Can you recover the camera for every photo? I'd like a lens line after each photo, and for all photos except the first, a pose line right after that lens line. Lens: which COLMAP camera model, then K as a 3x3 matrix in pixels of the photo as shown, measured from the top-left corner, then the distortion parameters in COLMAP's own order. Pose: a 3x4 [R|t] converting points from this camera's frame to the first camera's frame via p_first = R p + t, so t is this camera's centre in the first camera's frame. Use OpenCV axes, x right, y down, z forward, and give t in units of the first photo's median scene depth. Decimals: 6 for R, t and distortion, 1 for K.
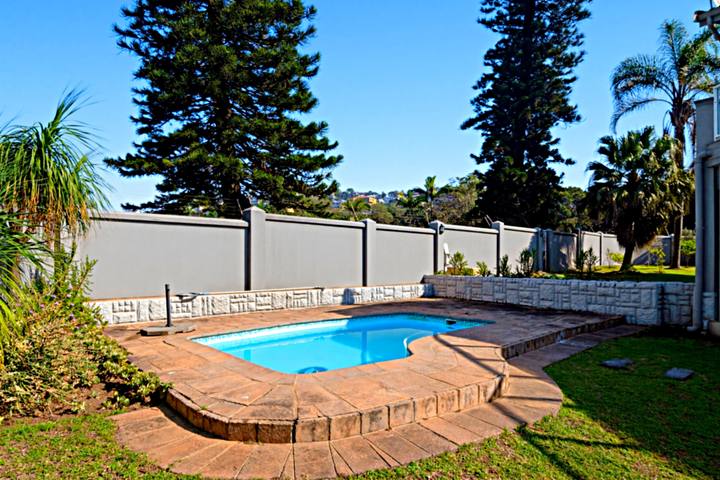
lens RADIAL K [[429.9, 0, 360.0], [0, 429.9, 264.2], [0, 0, 1]] dist [0.000053, -0.016828]
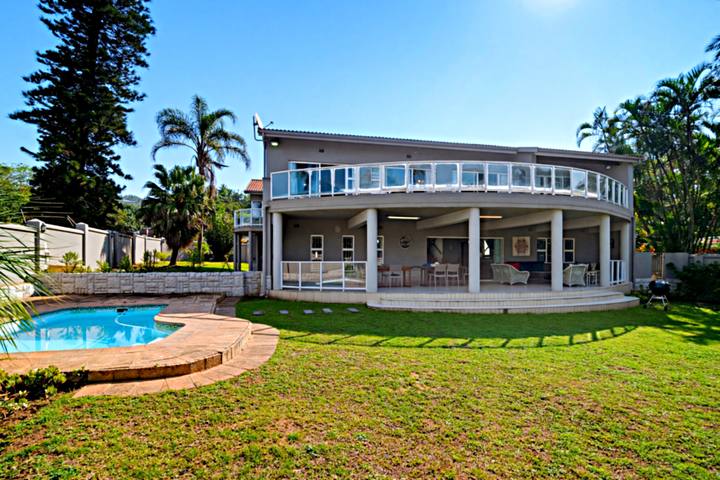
lens RADIAL K [[429.9, 0, 360.0], [0, 429.9, 264.2], [0, 0, 1]] dist [0.000053, -0.016828]
pose [[0.355857, -0.017445, 0.934378, -0.441969], [0.002831, 0.999841, 0.017588, -0.010972], [-0.934536, -0.003613, 0.355850, -0.054274]]
